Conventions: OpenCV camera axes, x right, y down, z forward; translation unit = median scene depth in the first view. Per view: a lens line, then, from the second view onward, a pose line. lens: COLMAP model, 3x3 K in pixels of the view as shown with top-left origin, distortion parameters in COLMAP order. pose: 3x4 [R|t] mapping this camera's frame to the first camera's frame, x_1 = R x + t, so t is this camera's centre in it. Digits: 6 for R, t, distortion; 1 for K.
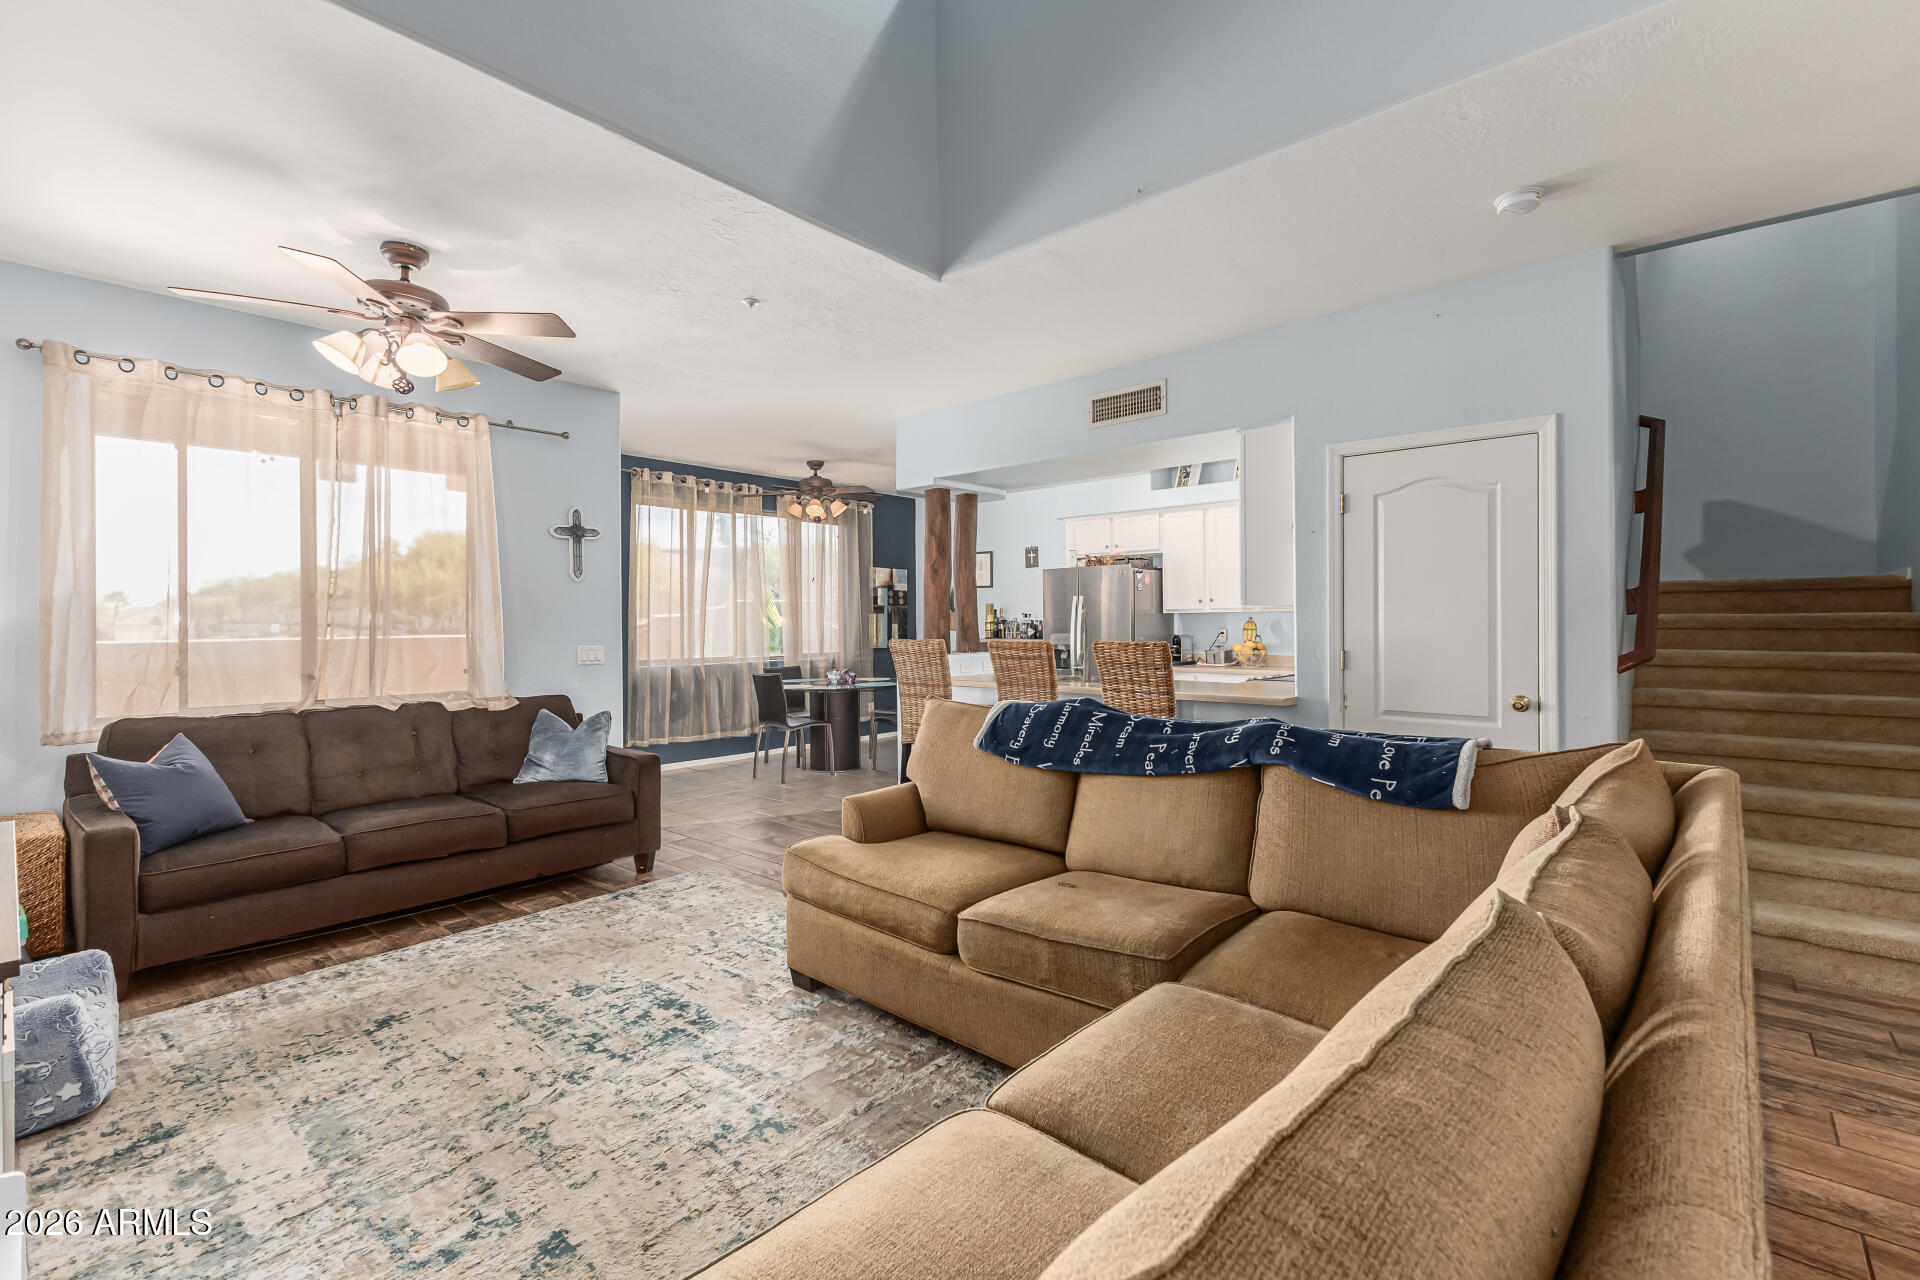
lens RADIAL K [[818.9, 0, 952.6], [0, 818.9, 615.5], [0, 0, 1]] dist [0.000349, -0.002682]
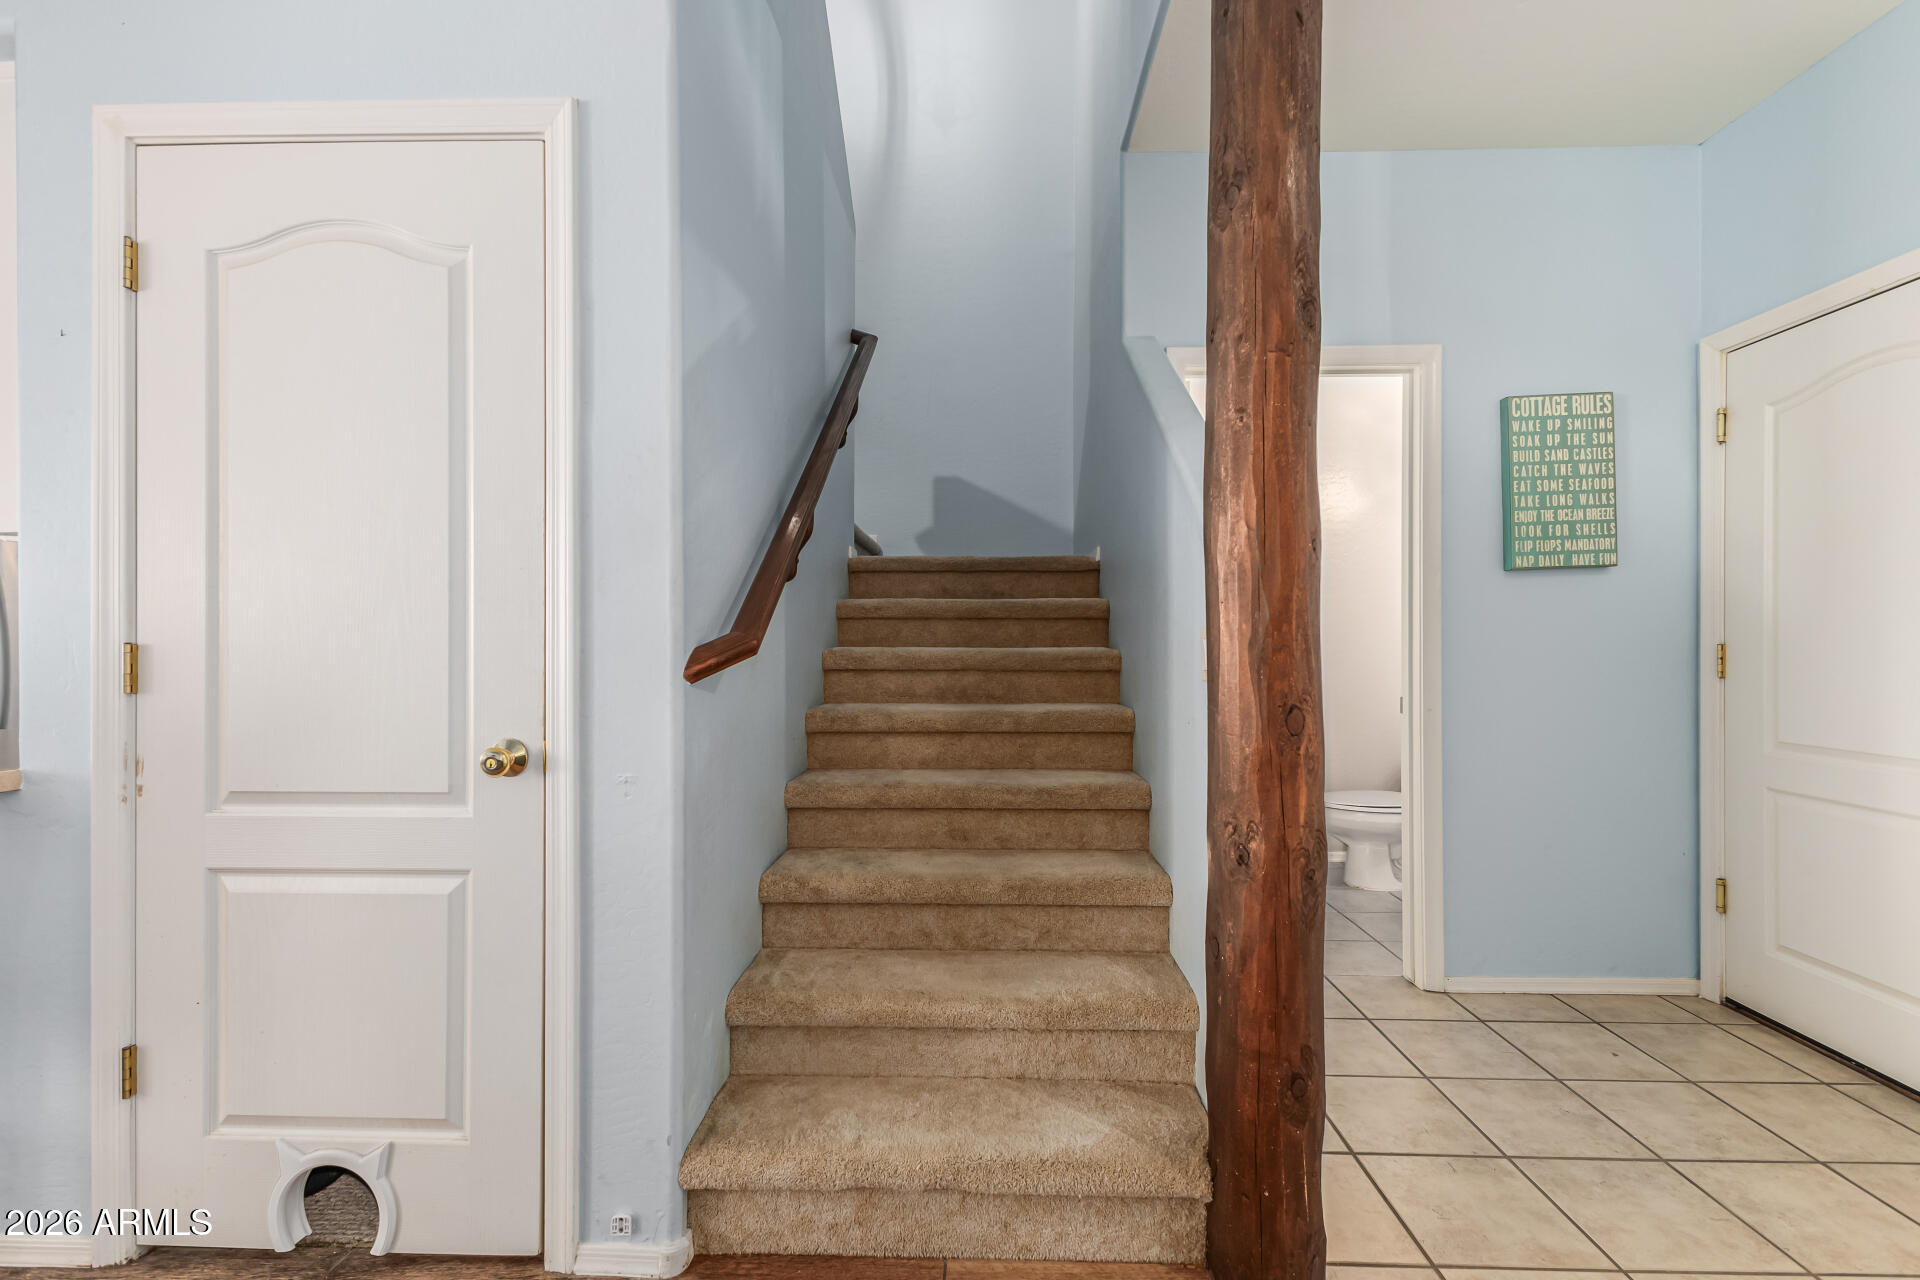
lens RADIAL K [[818.9, 0, 958.9], [0, 818.9, 641.0], [0, 0, 1]] dist [0.000349, -0.002682]
pose [[0.764612, 0.005563, 0.644467, 0.539661], [-0.006481, 0.999979, -0.000944, 0.040162], [-0.644458, -0.003455, 0.764632, 0.463072]]
